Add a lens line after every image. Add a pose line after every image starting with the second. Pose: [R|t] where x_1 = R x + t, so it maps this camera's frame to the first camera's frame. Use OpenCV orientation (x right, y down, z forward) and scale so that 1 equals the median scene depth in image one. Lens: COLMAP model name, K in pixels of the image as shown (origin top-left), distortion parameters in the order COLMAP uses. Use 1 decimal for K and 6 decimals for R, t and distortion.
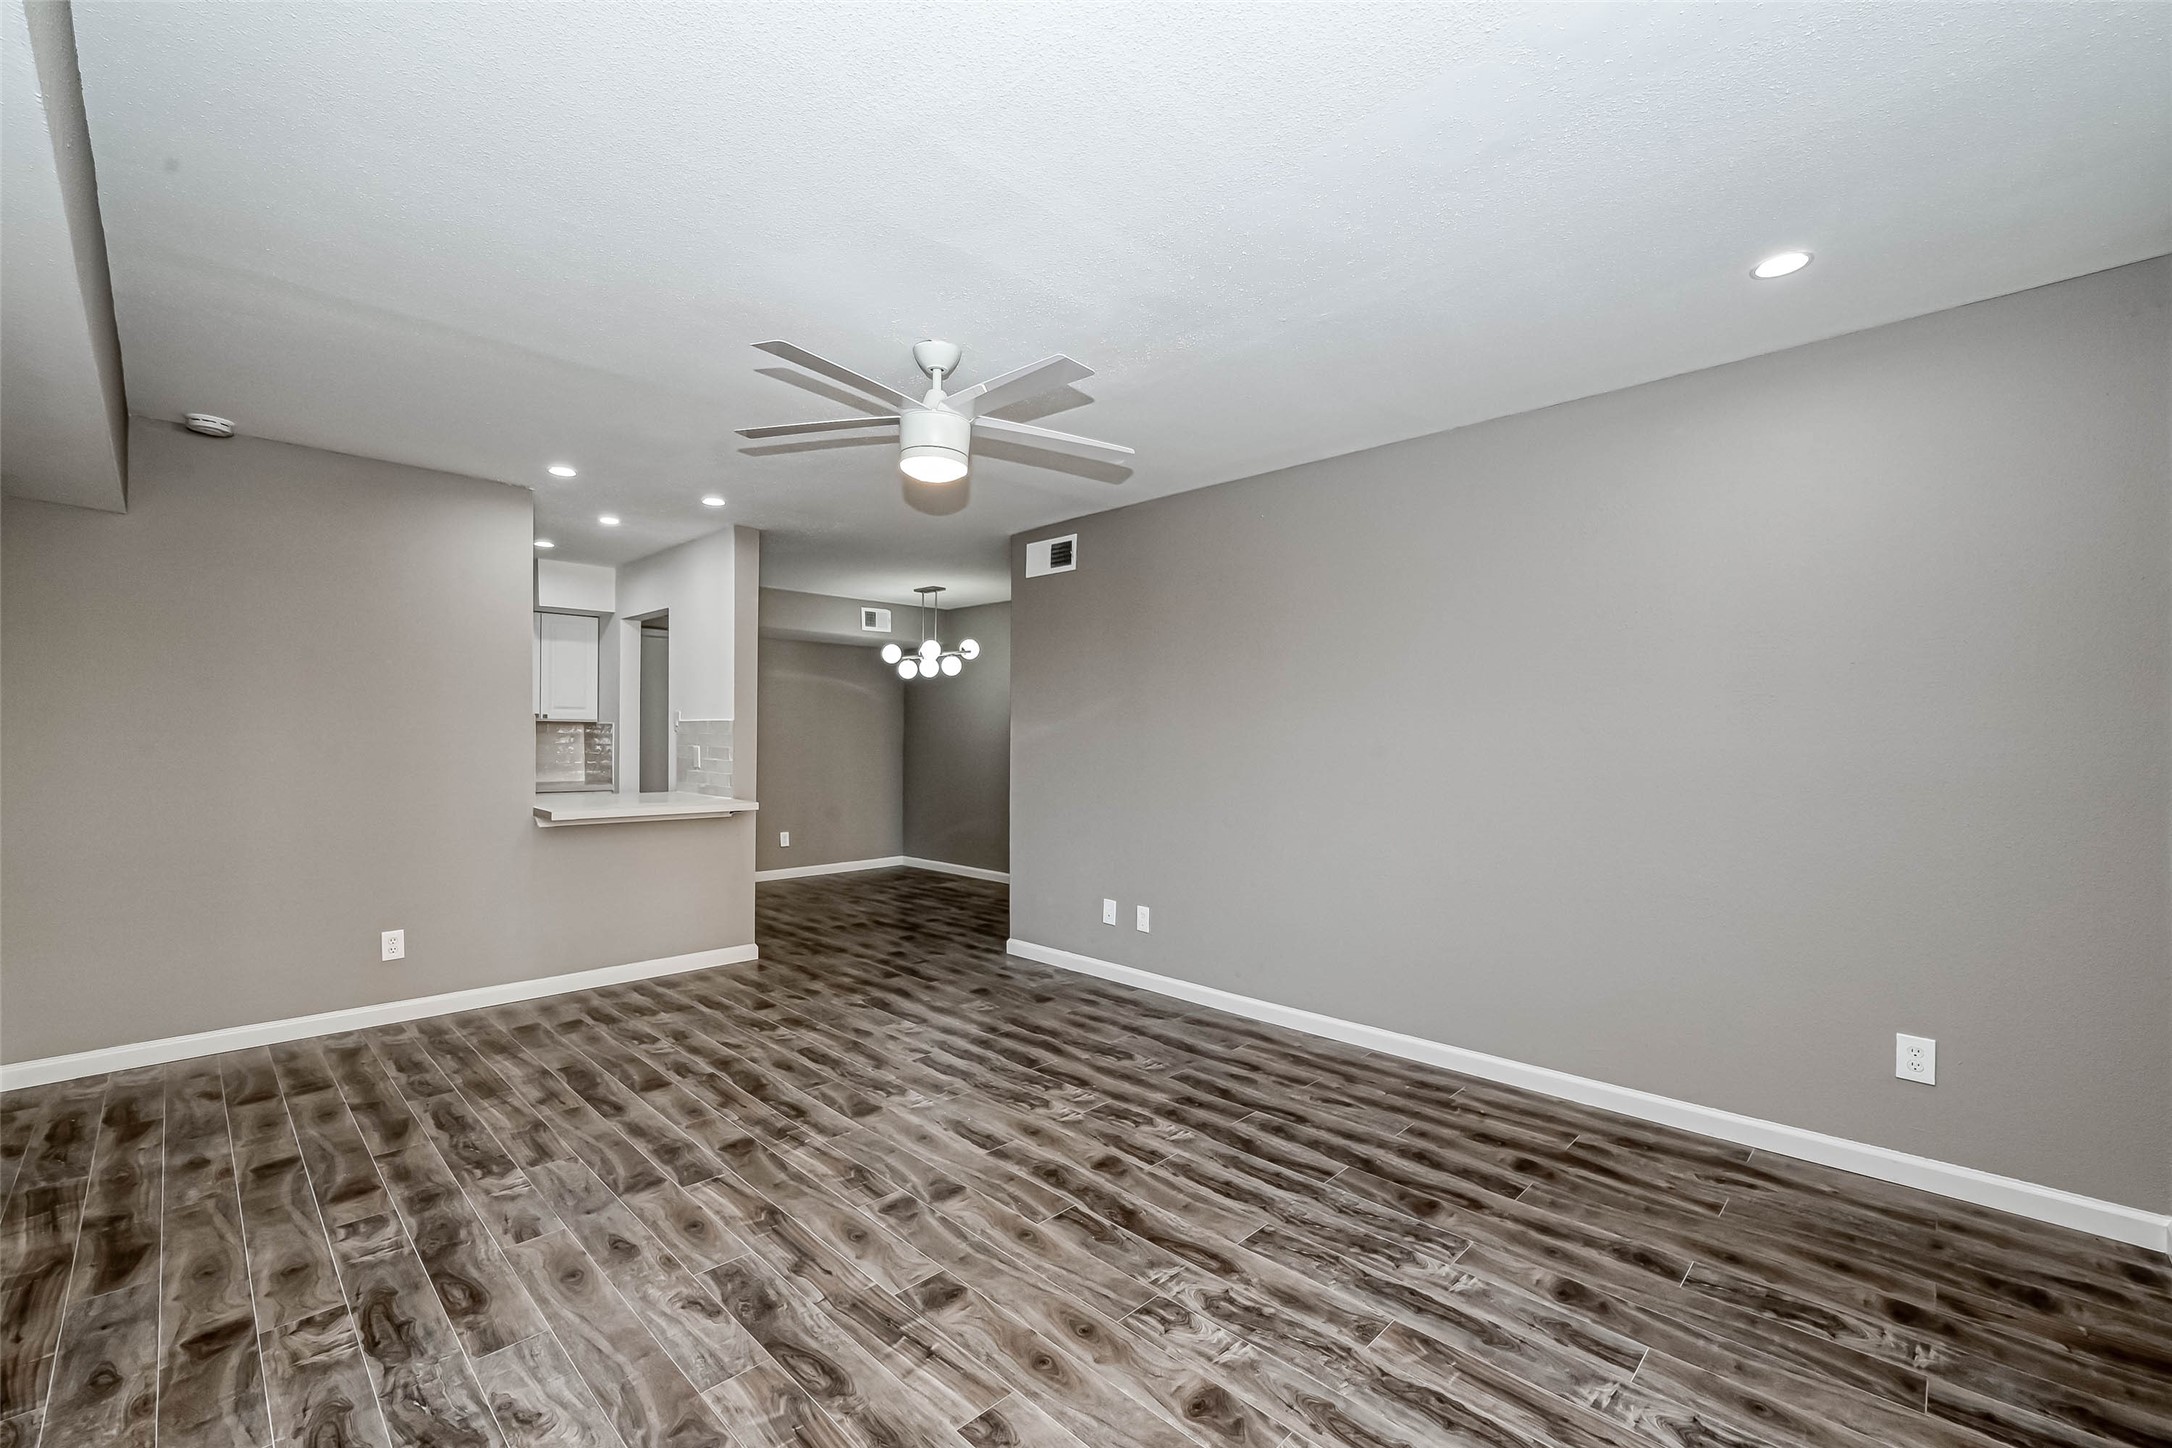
lens RADIAL K [[924.8, 0, 1020.2], [0, 924.8, 731.7], [0, 0, 1]] dist [-0.001652, -0.000129]
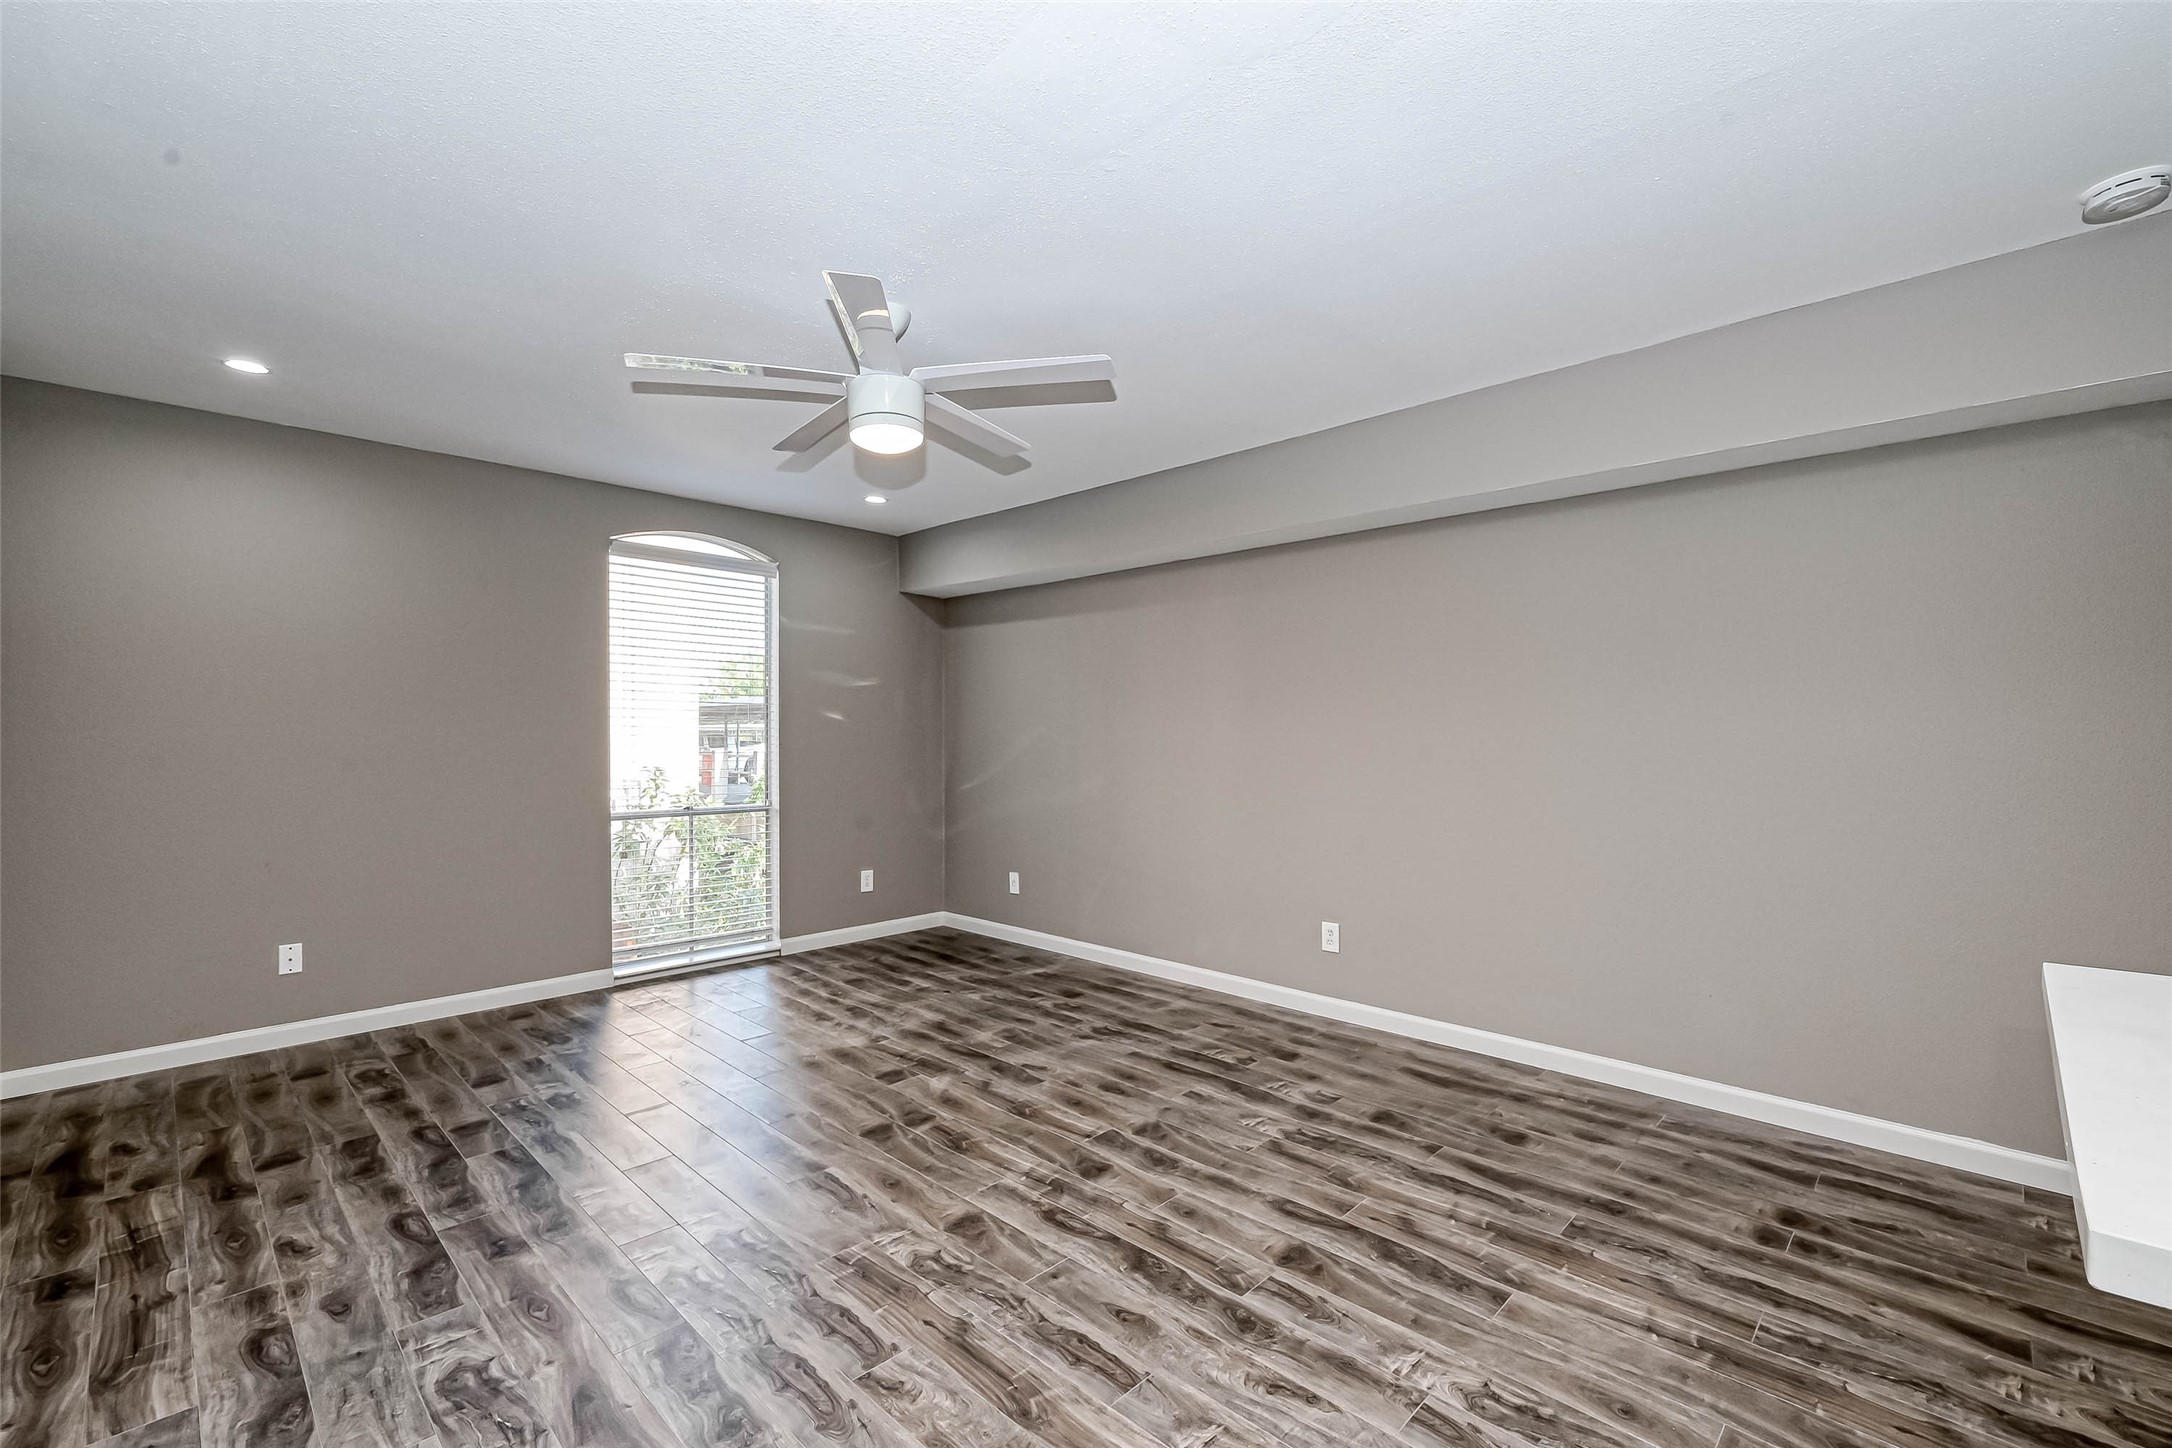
lens RADIAL K [[943.1, 0, 1086.0], [0, 943.1, 724.0], [0, 0, 1]] dist [0.000791, -0.000150]
pose [[-0.998521, -0.003473, -0.054248, -0.236391], [-0.002314, 0.999768, -0.021421, 0.019276], [0.054310, -0.021264, -0.998298, 1.901520]]
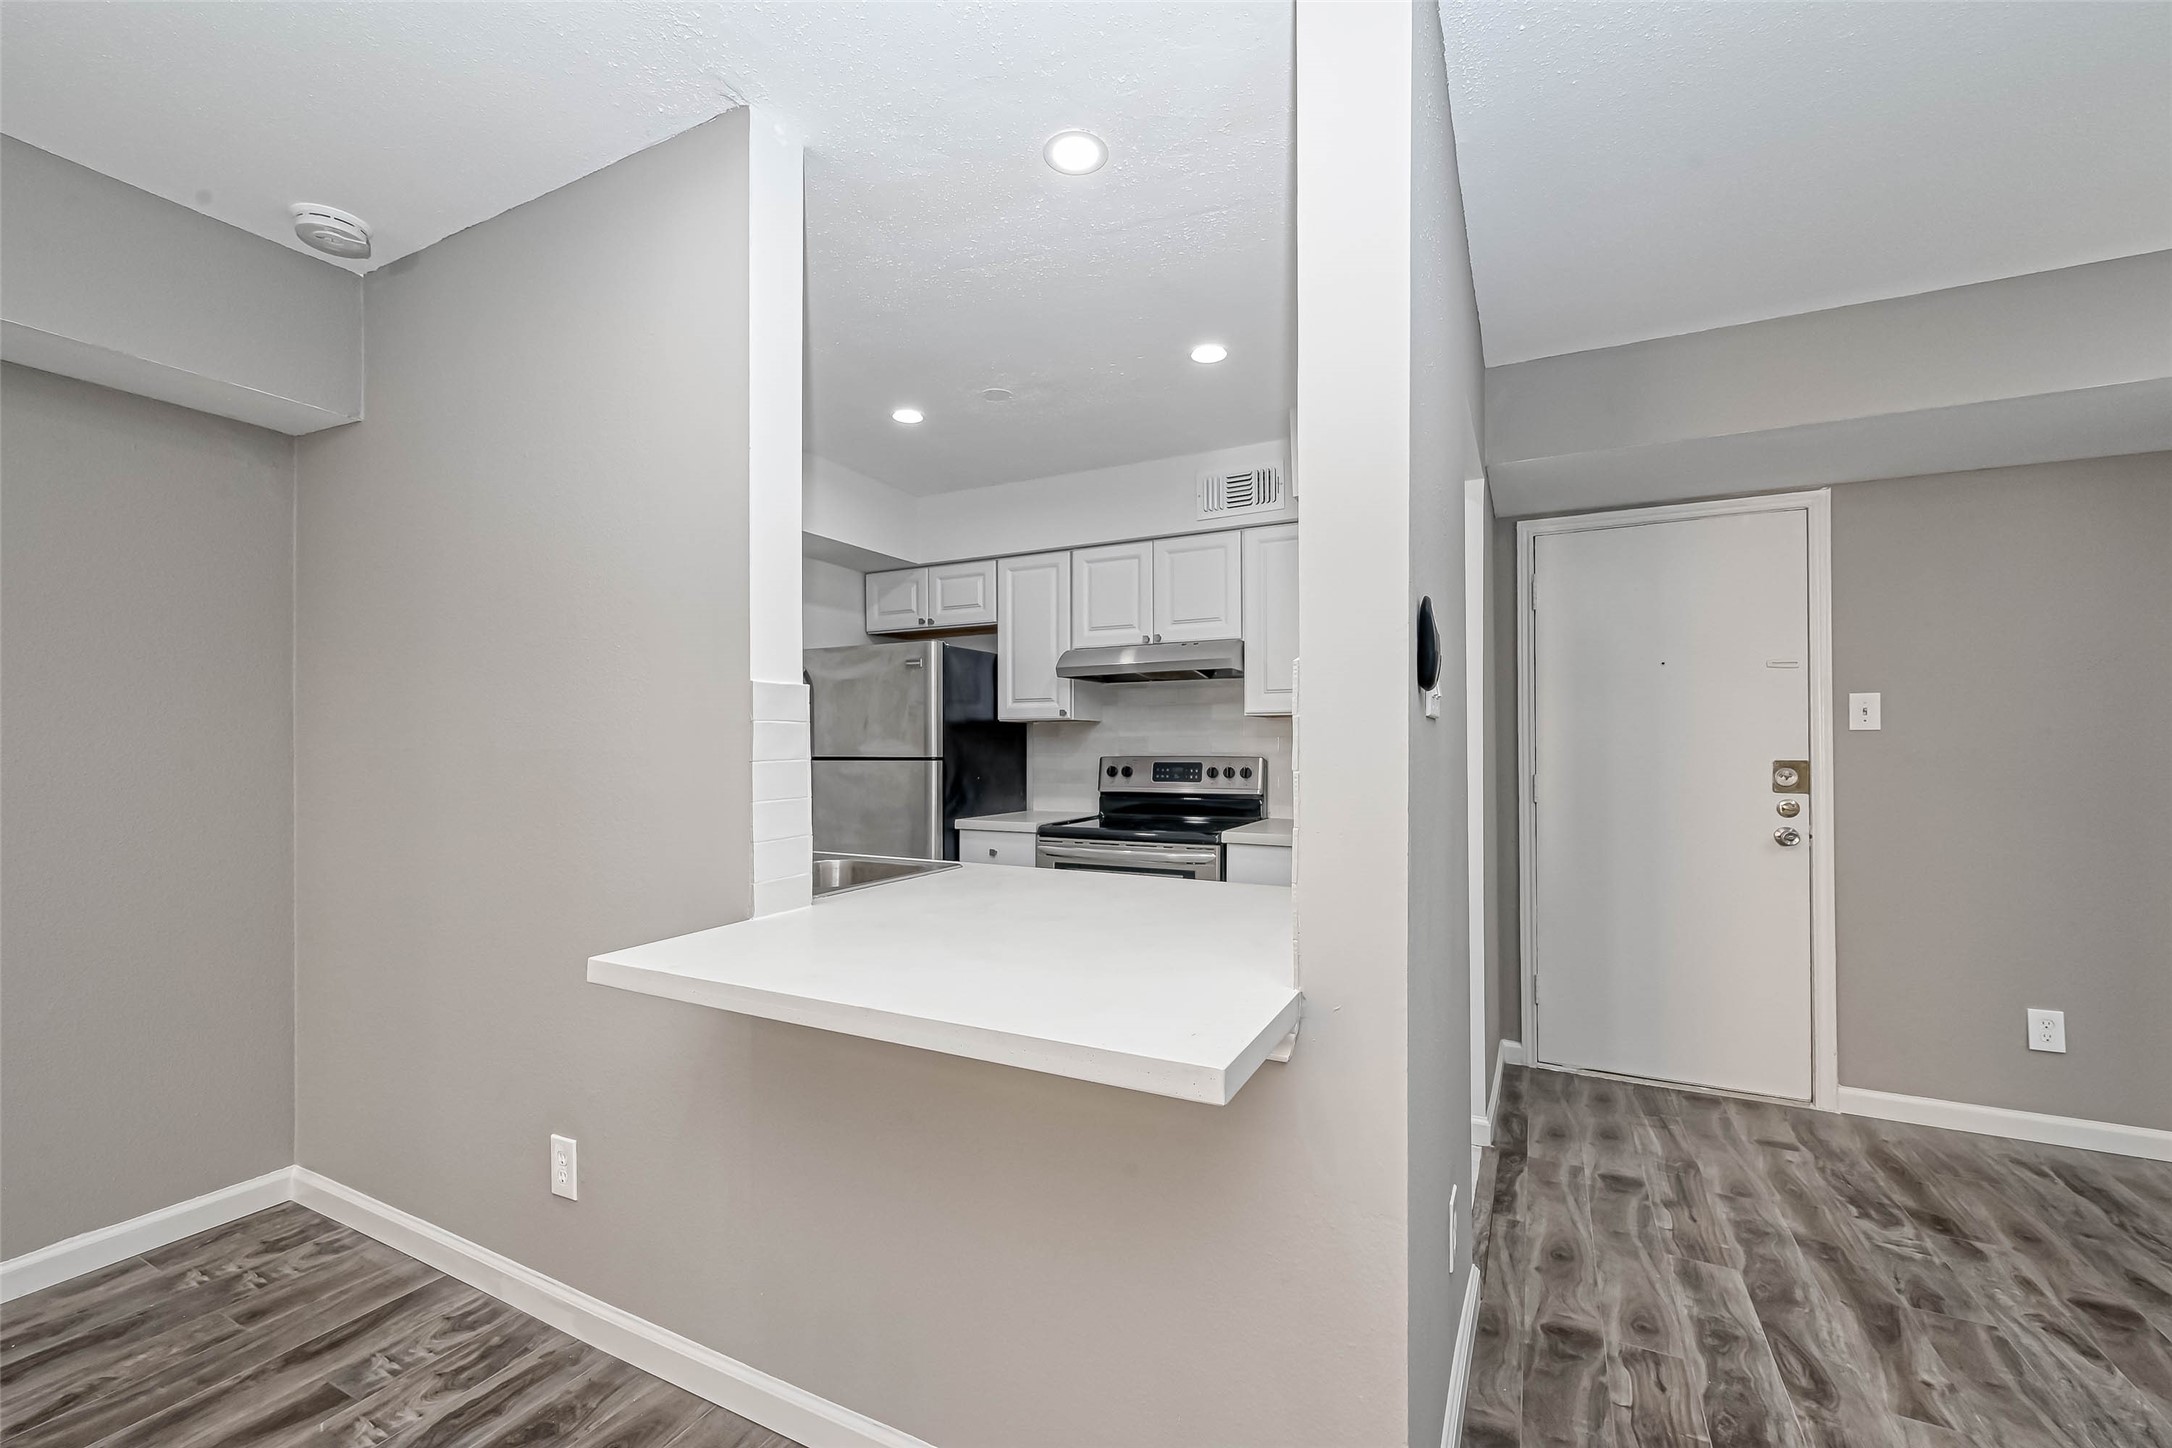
lens RADIAL K [[860.6, 0, 1091.3], [0, 860.6, 743.6], [0, 0, 1]] dist [-0.000146, 0.000701]
pose [[0.351706, -0.008113, -0.936075, -0.212248], [0.009220, 0.999944, -0.005202, 0.016919], [0.936065, -0.006801, 0.351761, 1.543371]]
